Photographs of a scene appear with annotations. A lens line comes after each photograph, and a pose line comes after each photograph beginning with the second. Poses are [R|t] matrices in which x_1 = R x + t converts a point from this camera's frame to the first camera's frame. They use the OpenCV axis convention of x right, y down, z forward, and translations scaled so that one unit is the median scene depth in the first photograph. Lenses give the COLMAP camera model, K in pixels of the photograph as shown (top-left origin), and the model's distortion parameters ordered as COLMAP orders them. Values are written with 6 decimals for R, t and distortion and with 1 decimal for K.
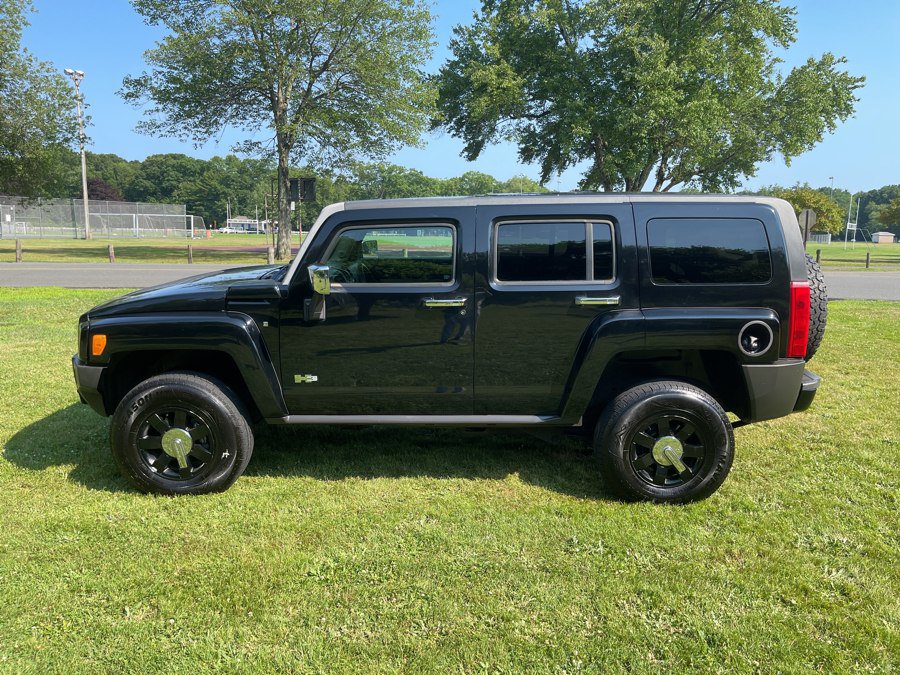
lens RADIAL K [[678.6, 0, 451.0], [0, 678.6, 341.4], [0, 0, 1]] dist [0.073706, -0.104047]
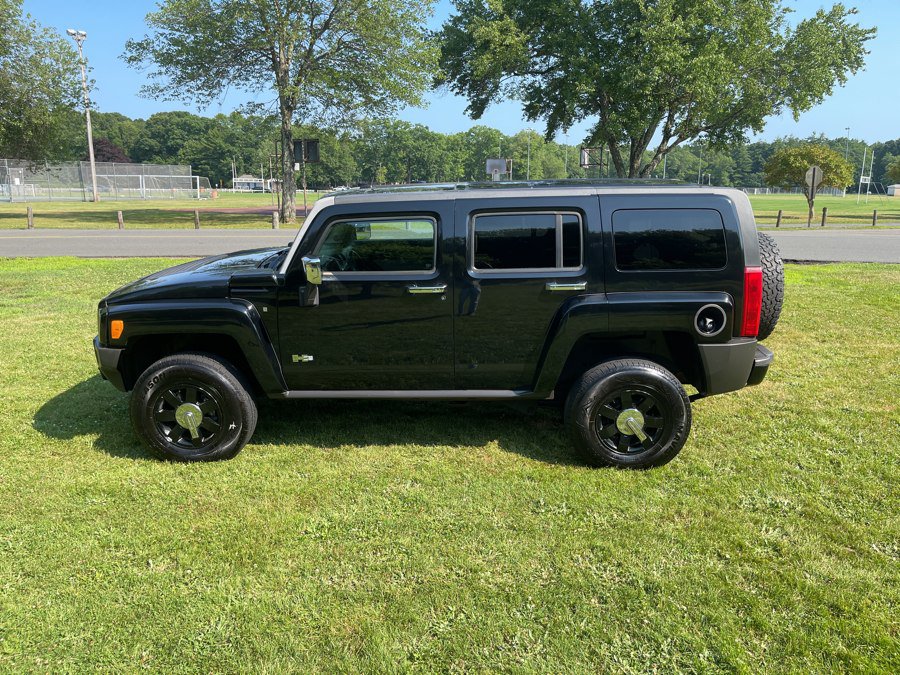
lens RADIAL K [[677.7, 0, 443.5], [0, 677.7, 340.5], [0, 0, 1]] dist [0.075091, -0.105916]
pose [[0.999731, -0.005792, -0.022456, 0.038073], [0.007139, 0.998152, 0.060351, -0.036475], [0.022065, -0.060495, 0.997925, -0.089922]]
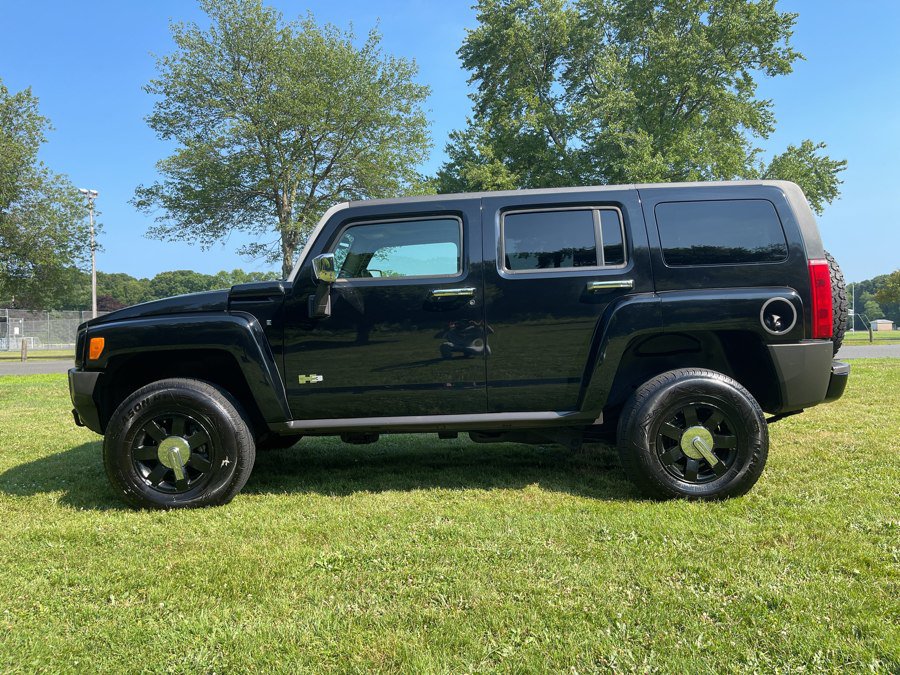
lens RADIAL K [[679.1, 0, 448.2], [0, 679.1, 333.8], [0, 0, 1]] dist [0.069182, -0.091142]
pose [[0.999352, -0.035517, -0.005796, -0.011405], [0.034123, 0.986390, -0.160844, 0.141553], [0.011430, 0.160542, 0.986963, 0.045142]]
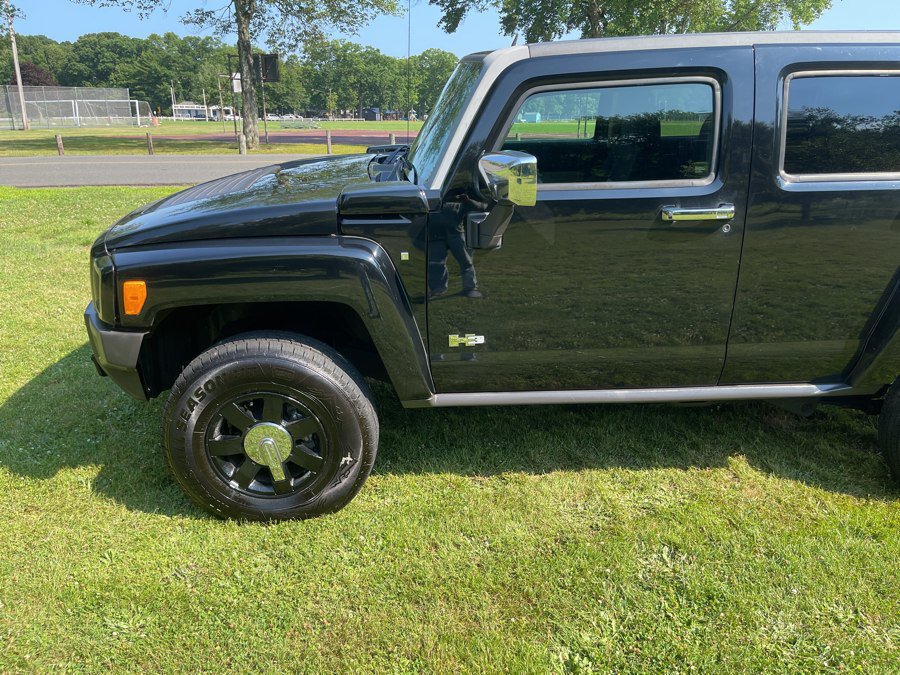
lens RADIAL K [[678.6, 0, 451.0], [0, 678.6, 341.4], [0, 0, 1]] dist [0.073706, -0.104047]
pose [[0.998331, -0.030108, 0.049288, -0.239896], [0.021939, 0.987100, 0.158594, -0.041668], [-0.053428, -0.157248, 0.986113, 0.348663]]
